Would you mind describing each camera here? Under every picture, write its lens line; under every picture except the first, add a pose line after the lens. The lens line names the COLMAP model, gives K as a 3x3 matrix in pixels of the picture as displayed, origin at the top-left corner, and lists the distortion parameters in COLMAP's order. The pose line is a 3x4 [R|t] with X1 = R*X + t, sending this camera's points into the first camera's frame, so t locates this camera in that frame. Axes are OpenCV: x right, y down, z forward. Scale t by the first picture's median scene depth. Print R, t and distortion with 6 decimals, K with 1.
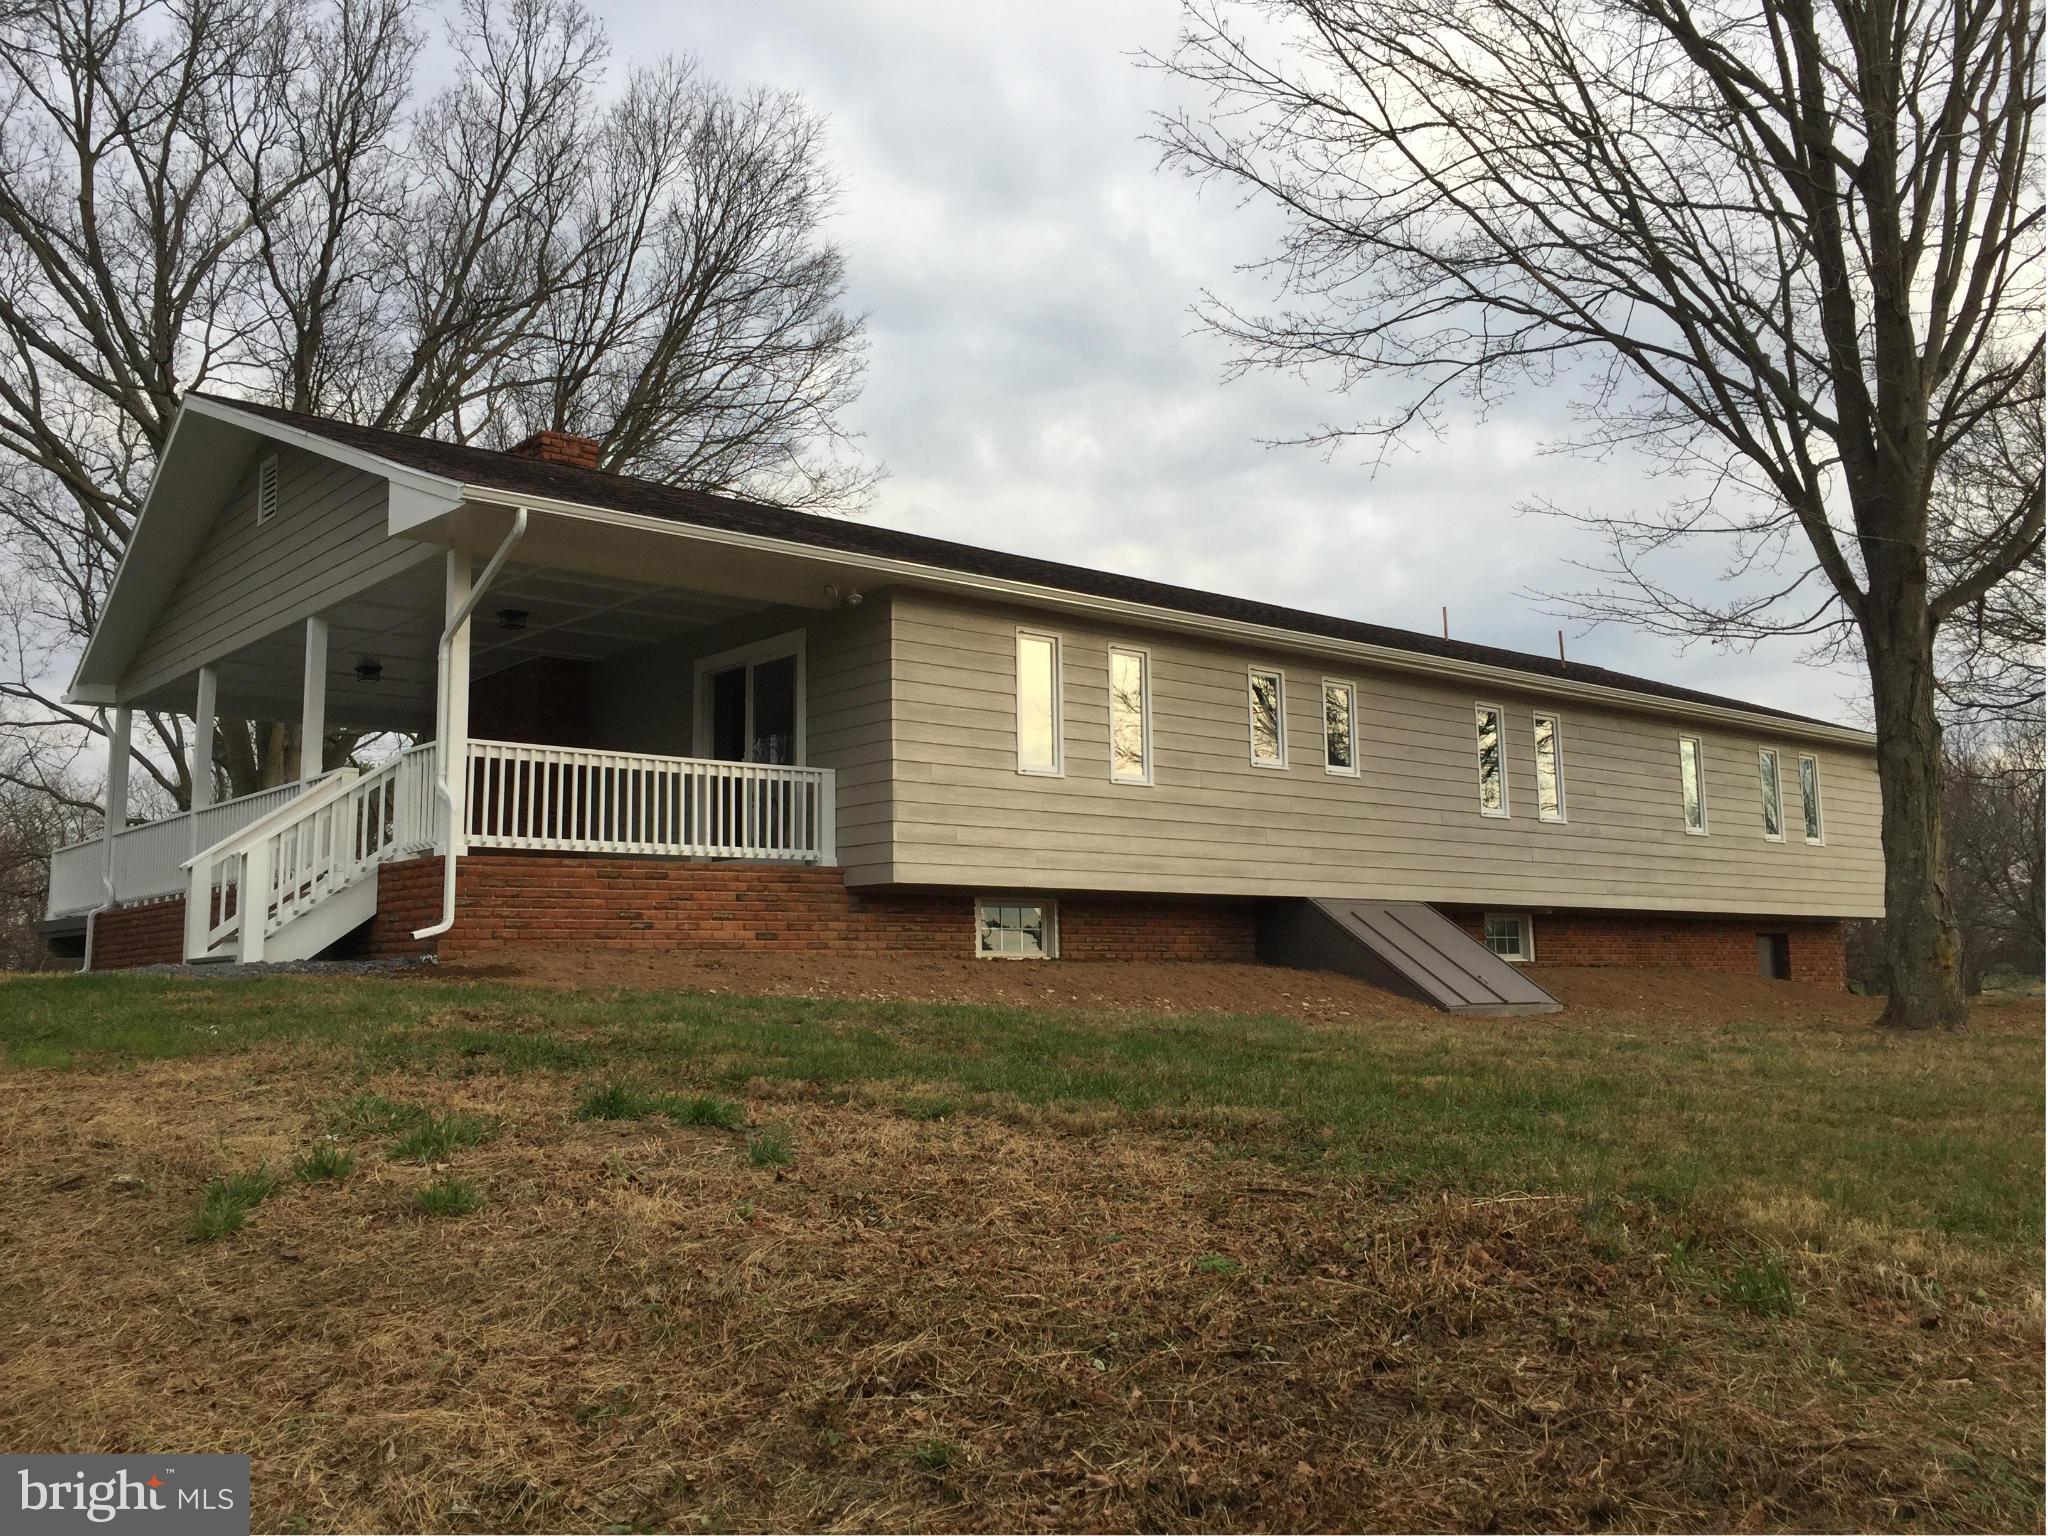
lens RADIAL K [[1736.1, 0, 1024.0], [0, 1736.1, 768.0], [0, 0, 1]] dist [0.001022, -0.005618]
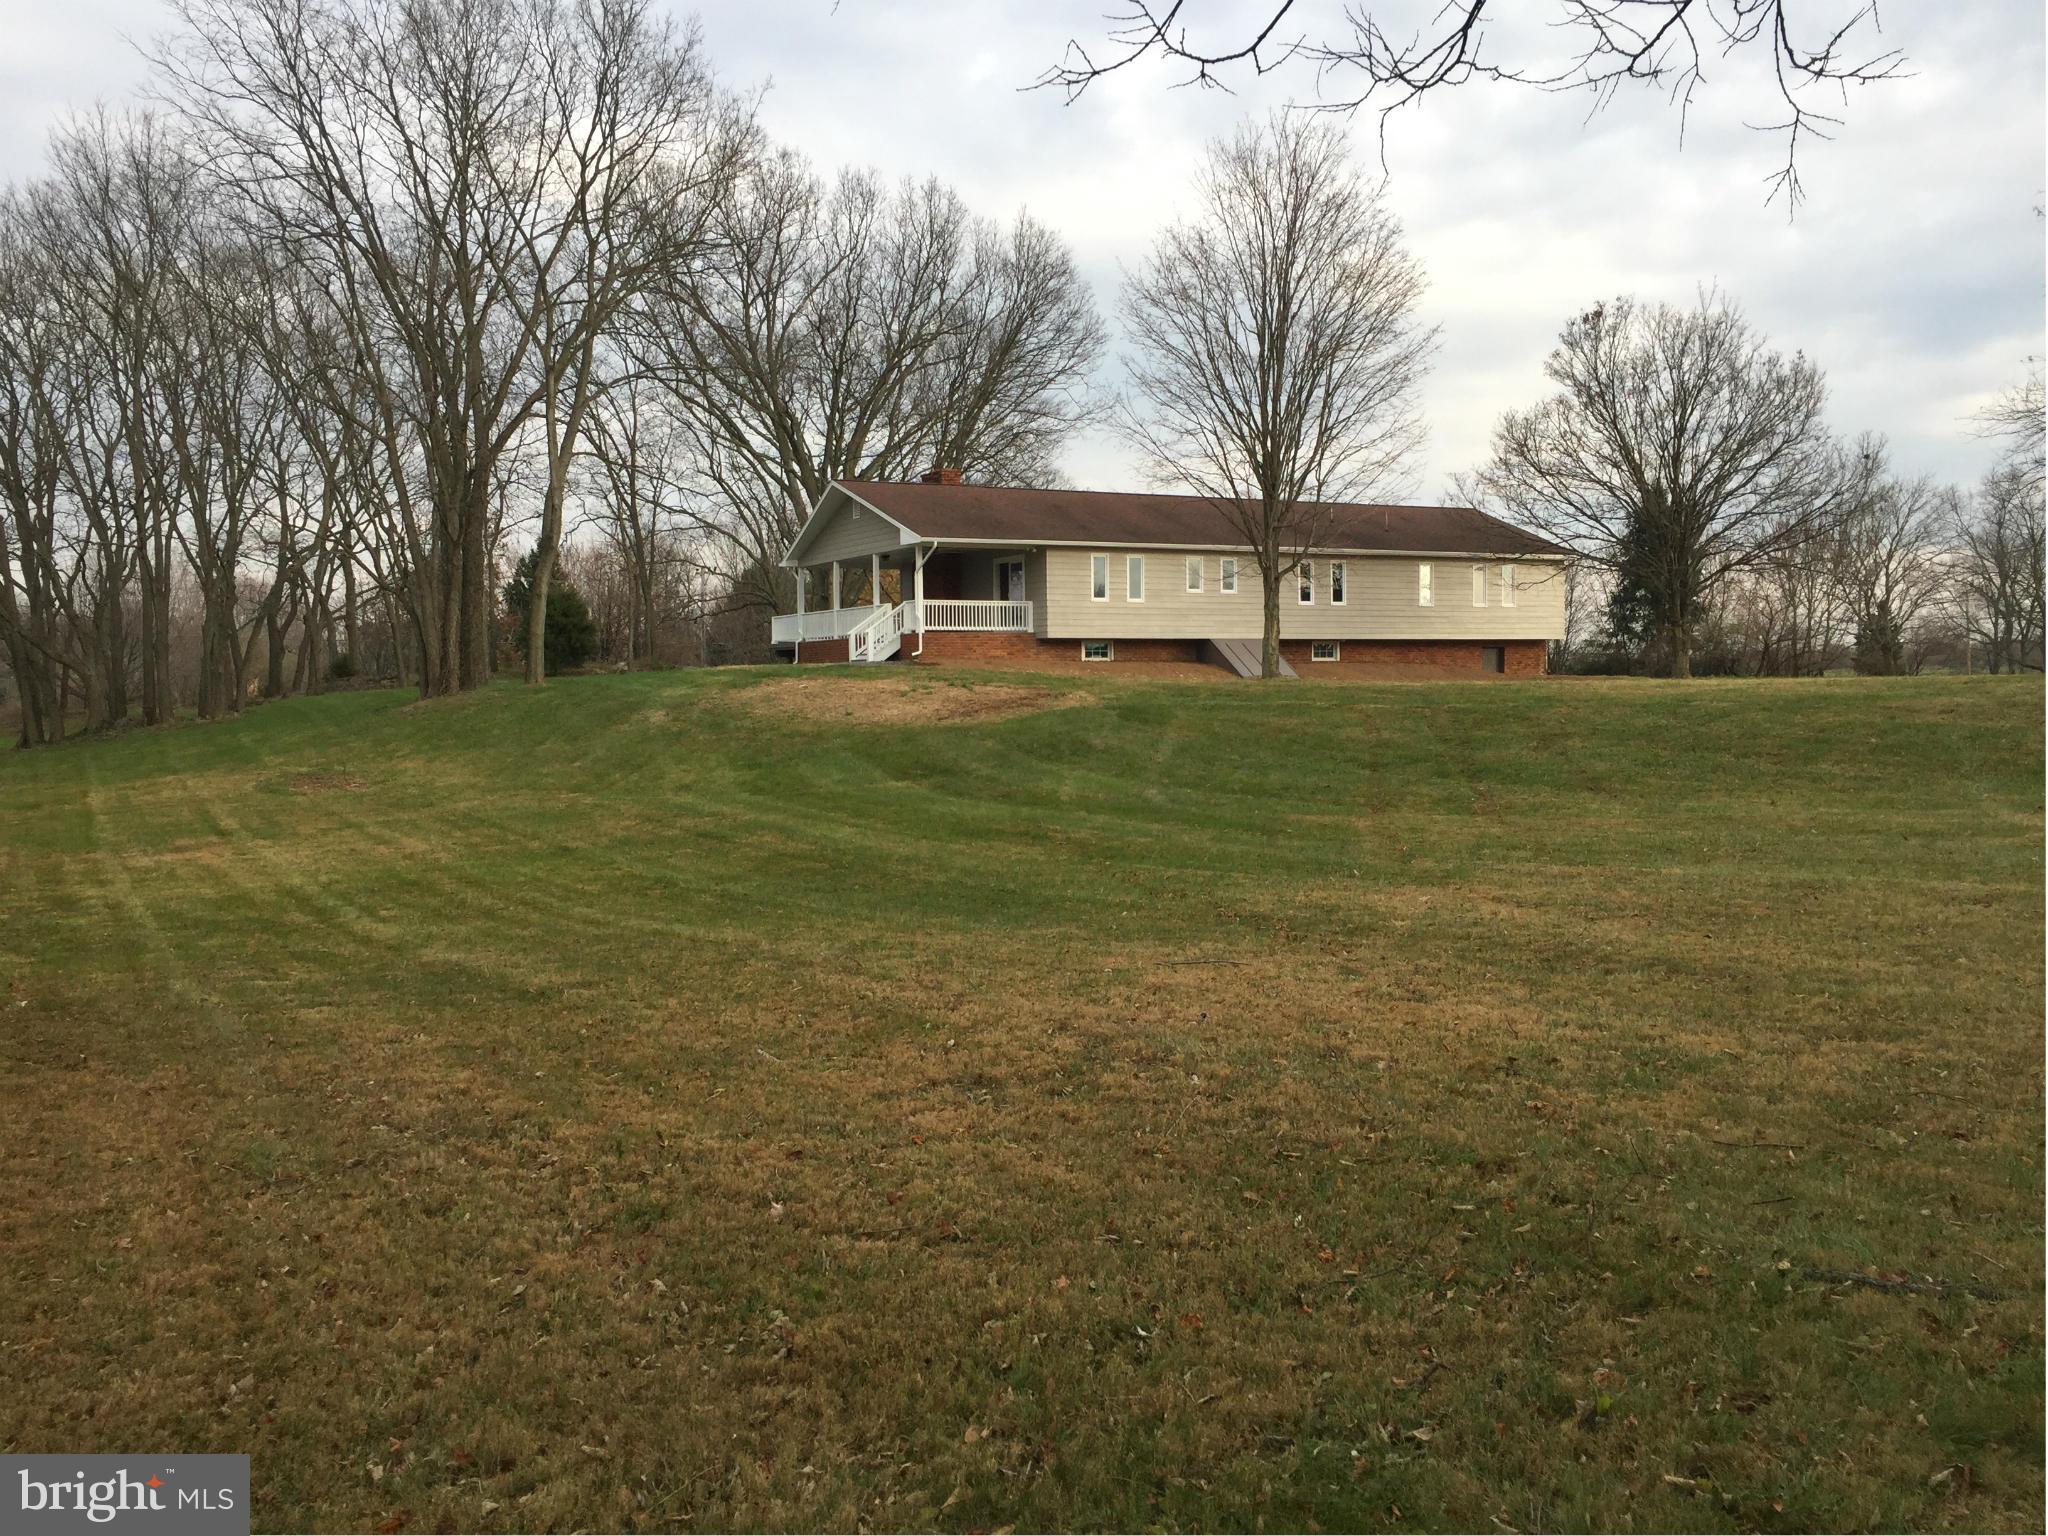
lens RADIAL K [[1613.4, 0, 1024.0], [0, 1613.4, 768.0], [0, 0, 1]] dist [0.046654, -0.000901]
pose [[0.972899, 0.020560, -0.230313, 0.621768], [0.021281, 0.983850, 0.177723, -0.248059], [0.230247, -0.177808, 0.956750, -2.085716]]
